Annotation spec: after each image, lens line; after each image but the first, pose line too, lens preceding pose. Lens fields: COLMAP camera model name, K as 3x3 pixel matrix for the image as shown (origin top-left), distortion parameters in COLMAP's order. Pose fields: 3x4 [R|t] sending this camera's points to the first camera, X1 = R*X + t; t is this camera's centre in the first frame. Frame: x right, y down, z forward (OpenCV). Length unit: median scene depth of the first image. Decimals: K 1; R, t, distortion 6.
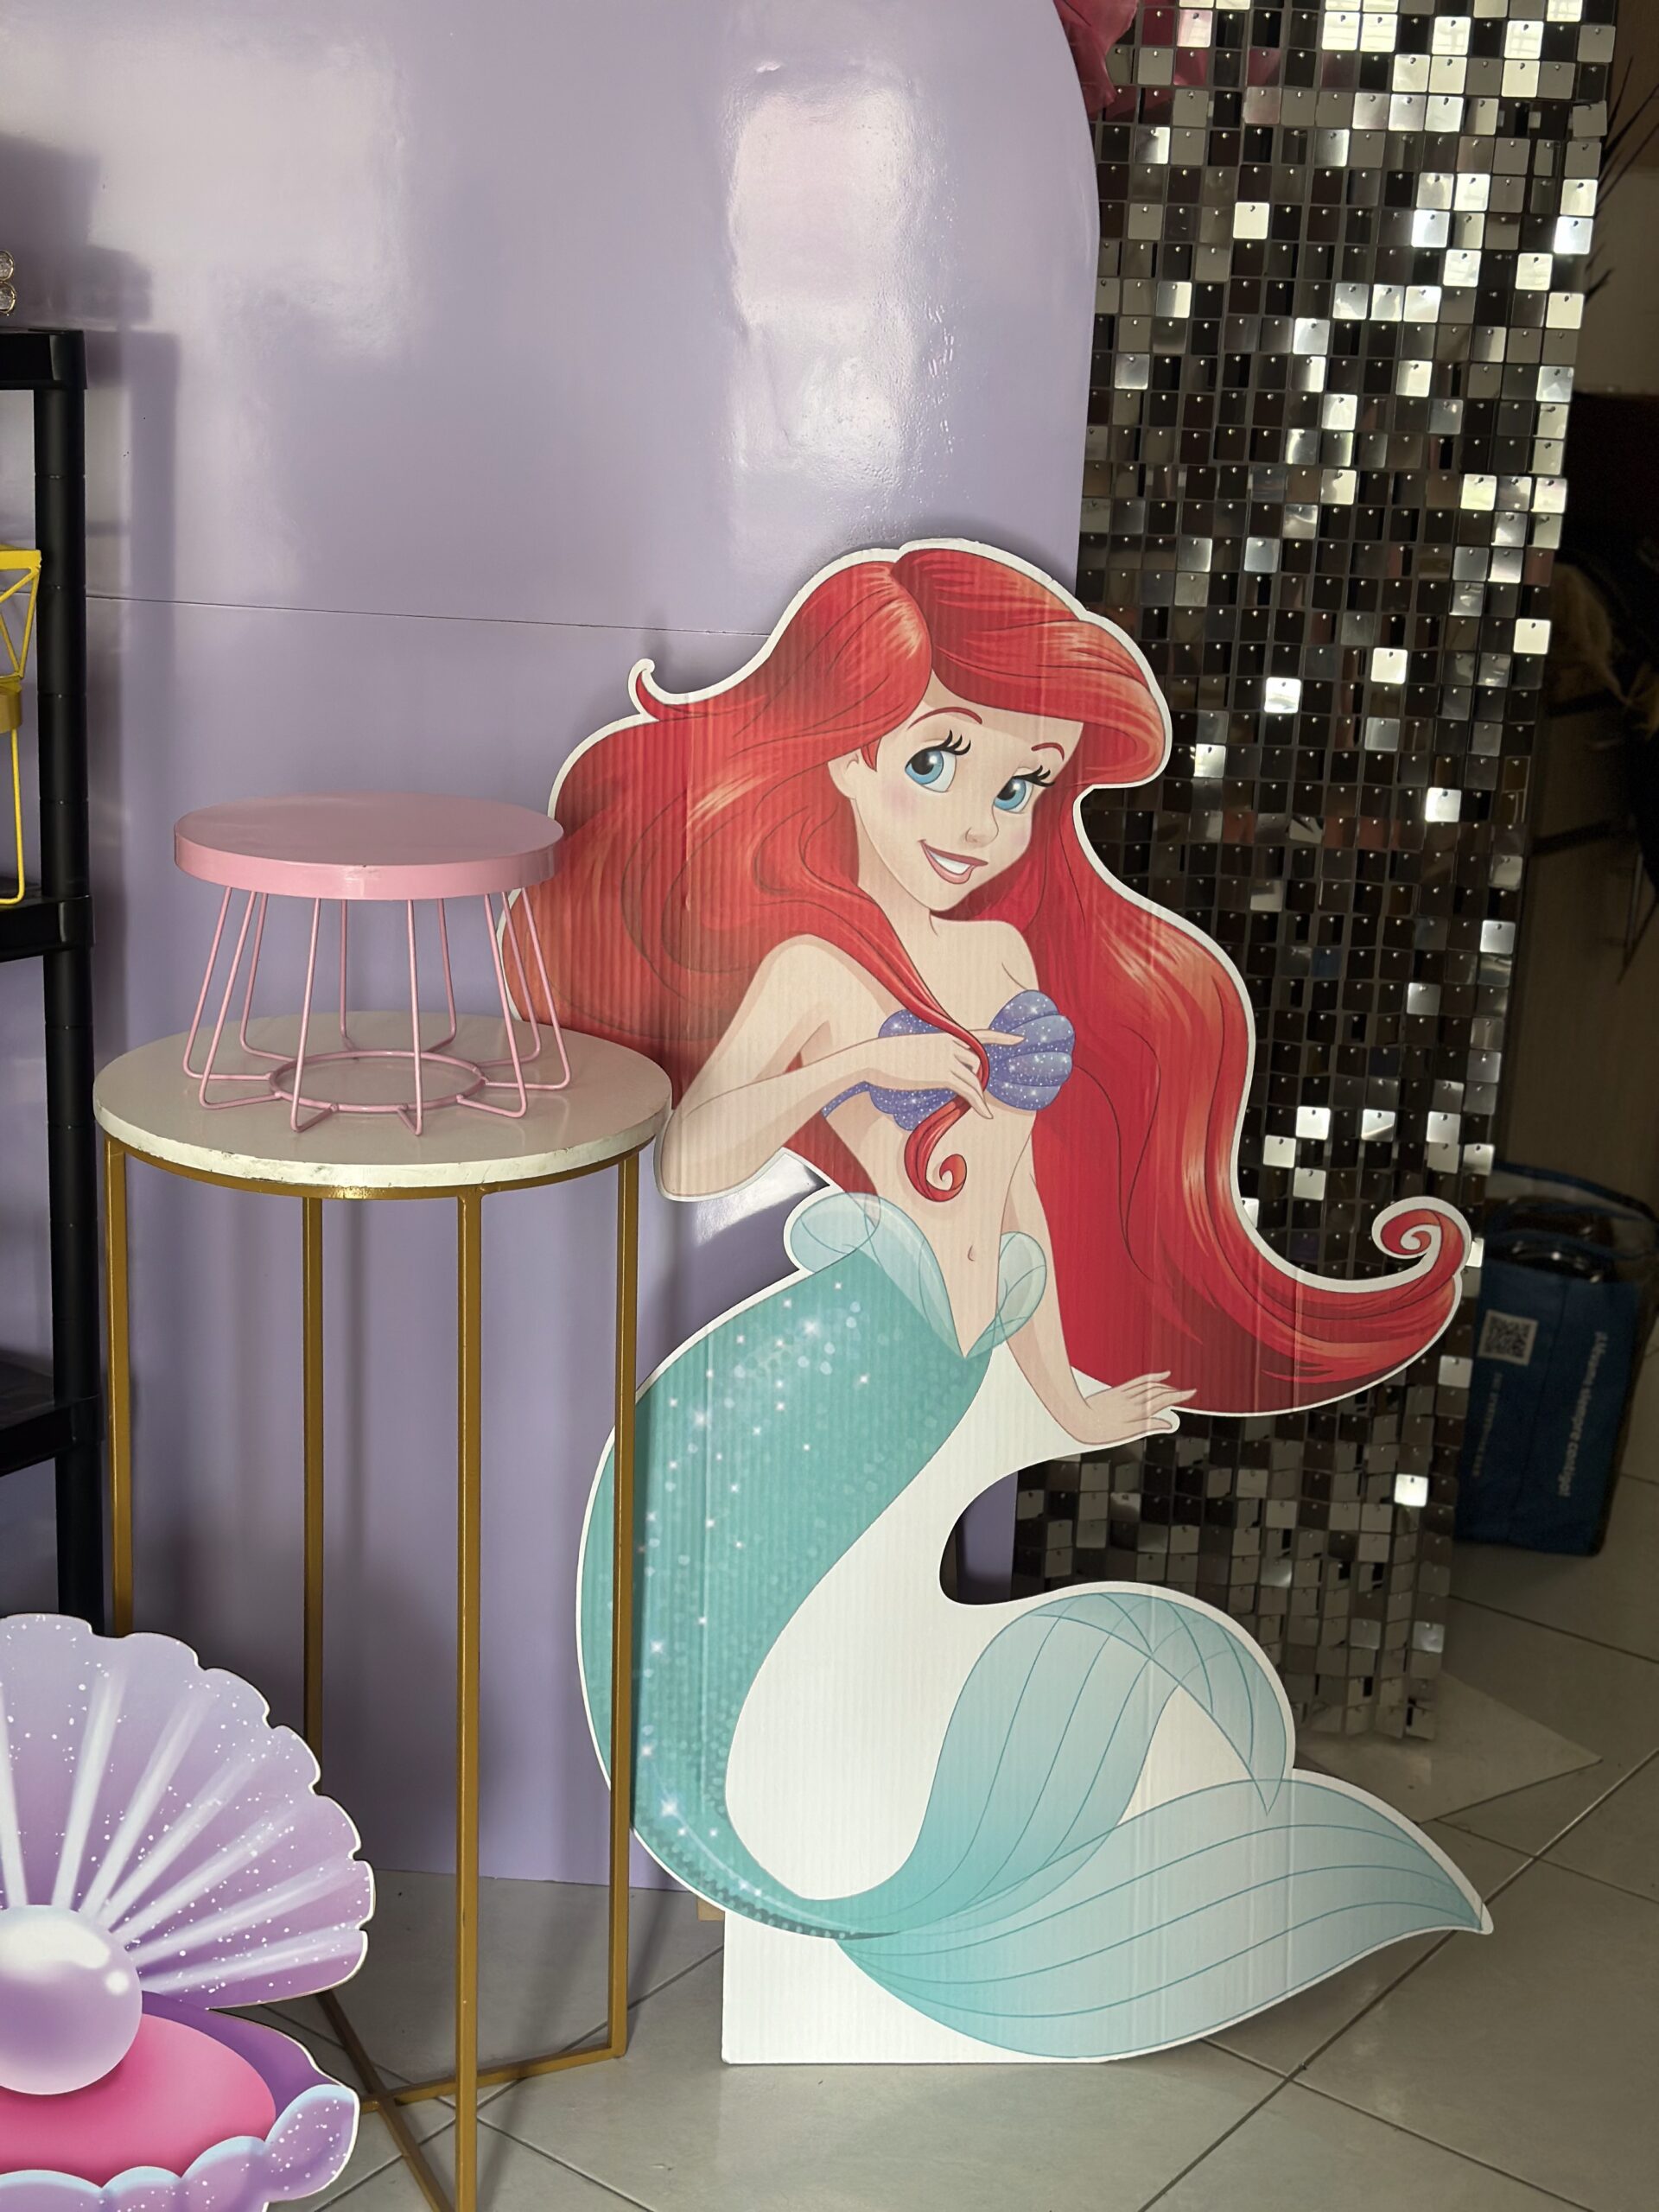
lens RADIAL K [[3117.6, 0, 813.2], [0, 3117.6, 1122.6], [0, 0, 1]] dist [0.124566, 0.000000]
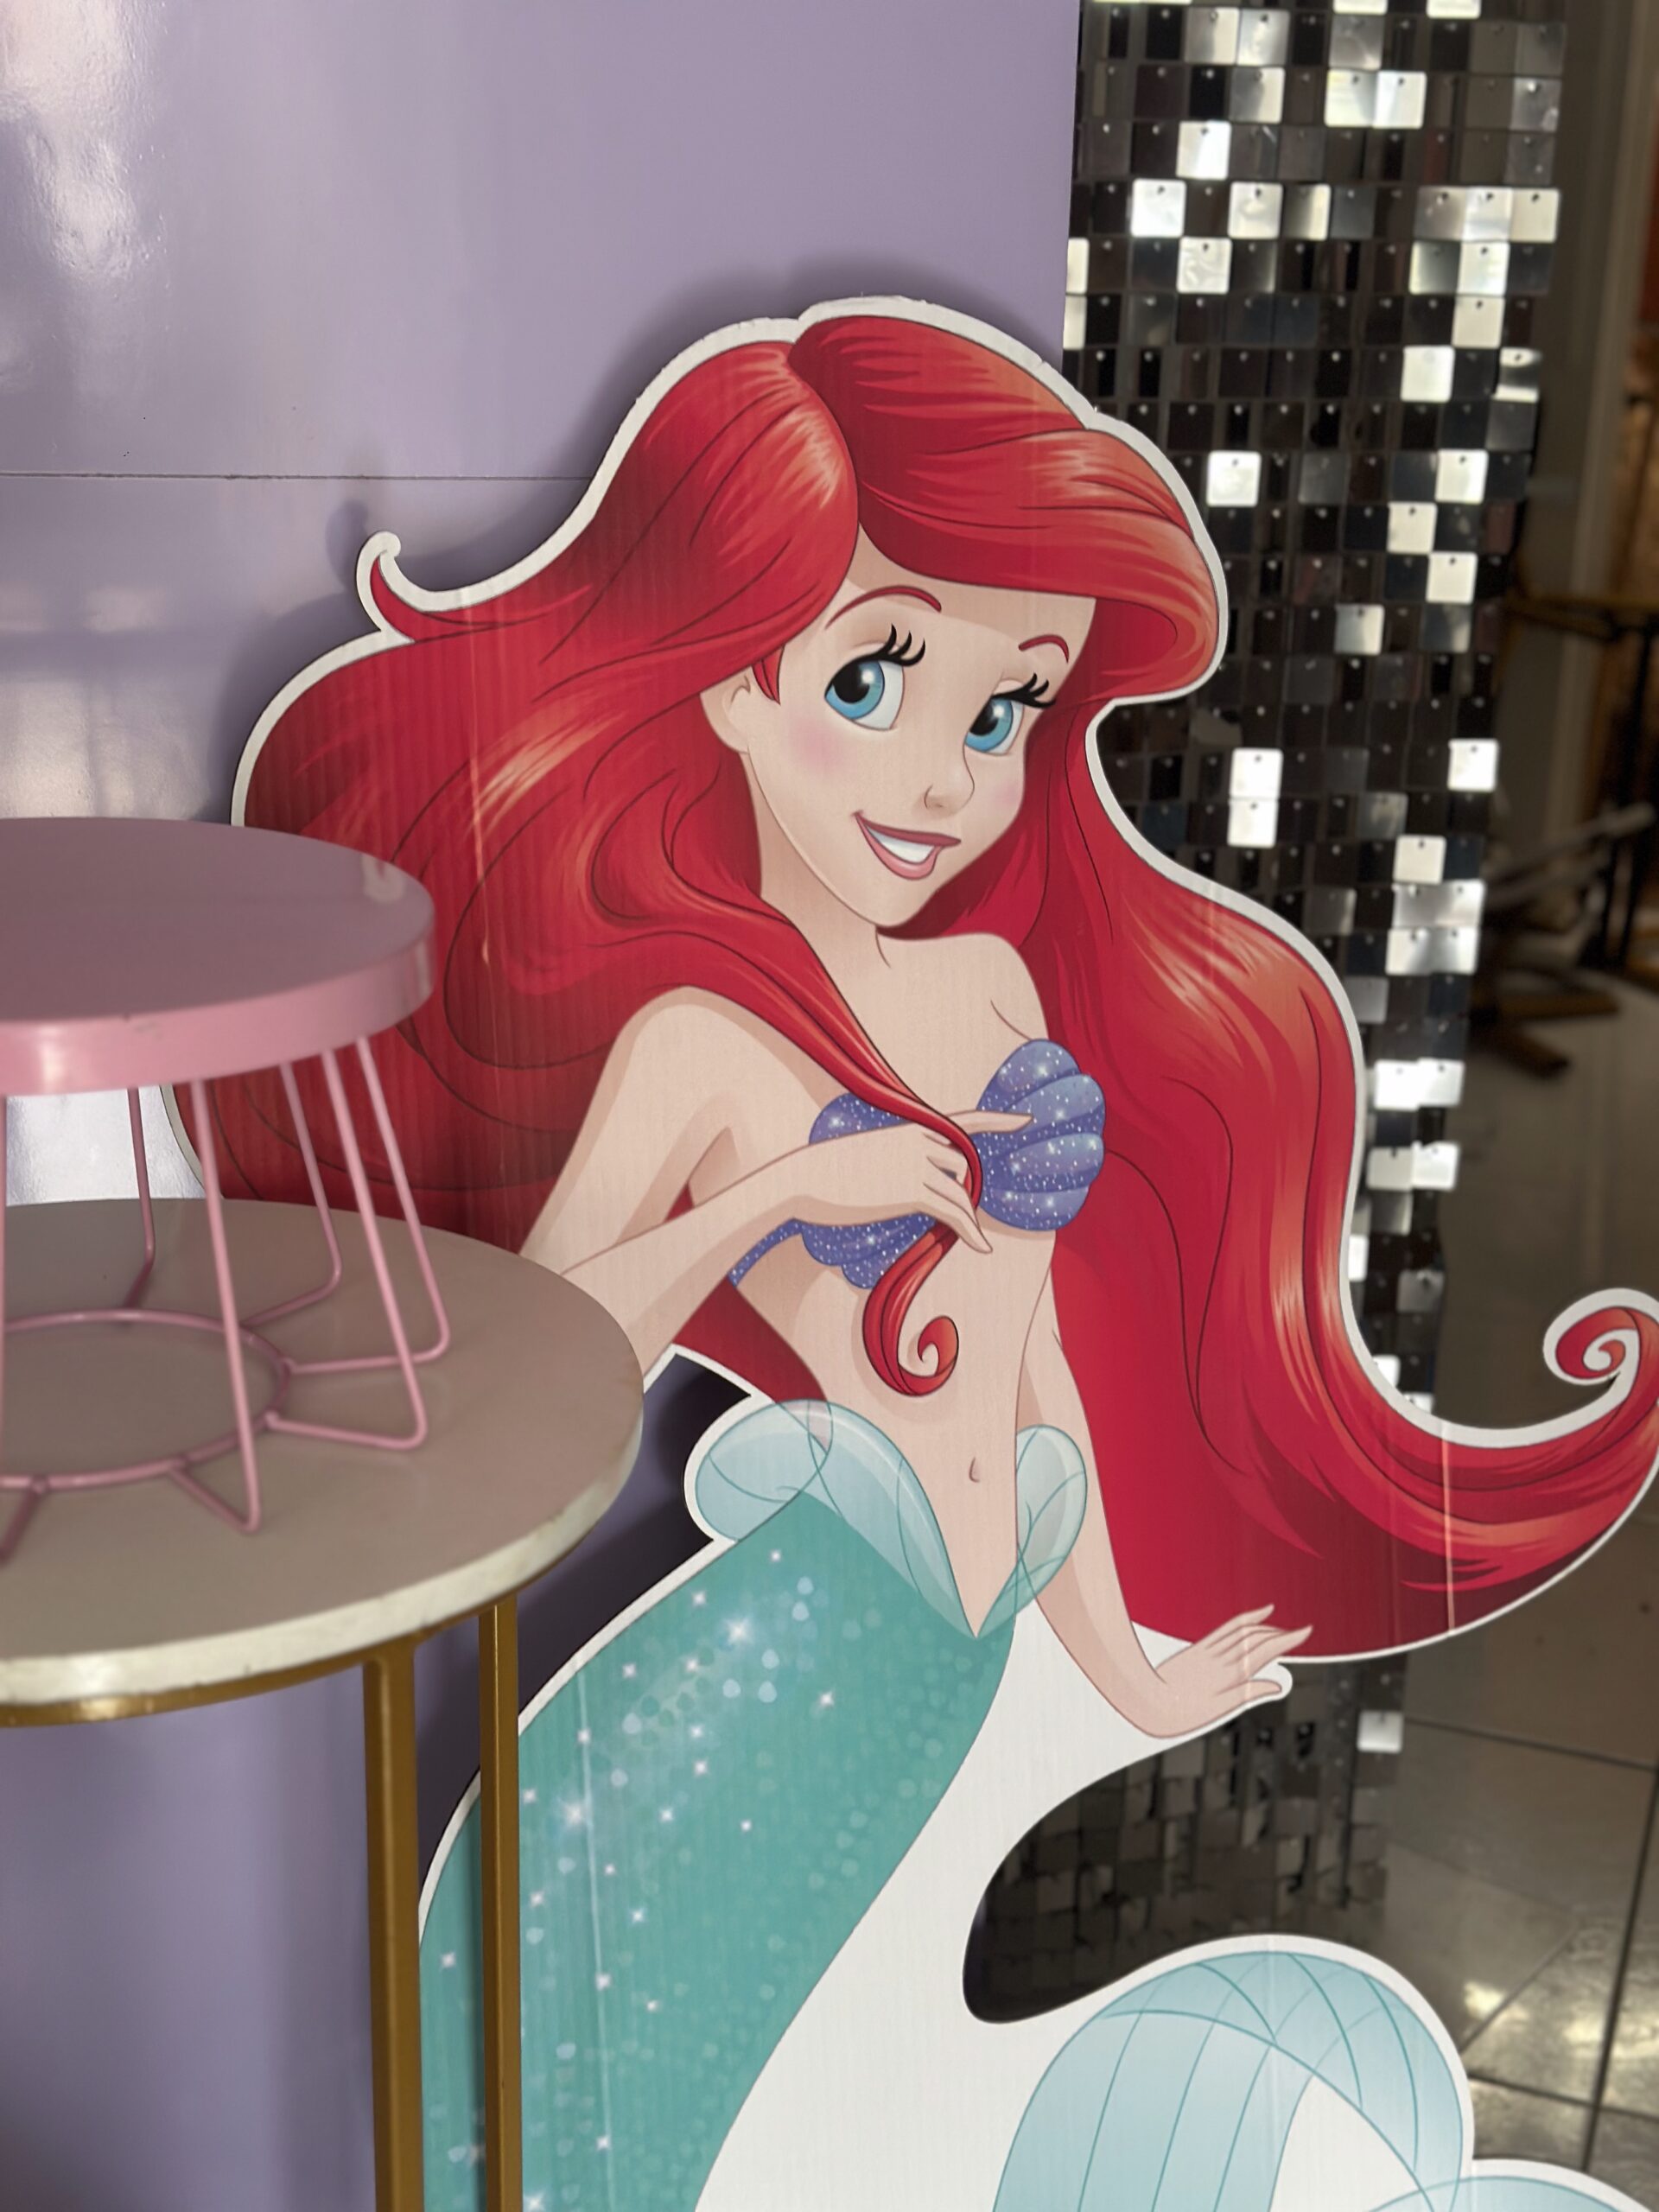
lens RADIAL K [[3117.6, 0, 841.0], [0, 3117.6, 1118.2], [0, 0, 1]] dist [0.124566, 0.000000]
pose [[0.949257, -0.111208, 0.294183, -0.149491], [0.094651, 0.993048, 0.069979, -0.073628], [-0.299920, -0.038584, 0.953184, 0.422577]]
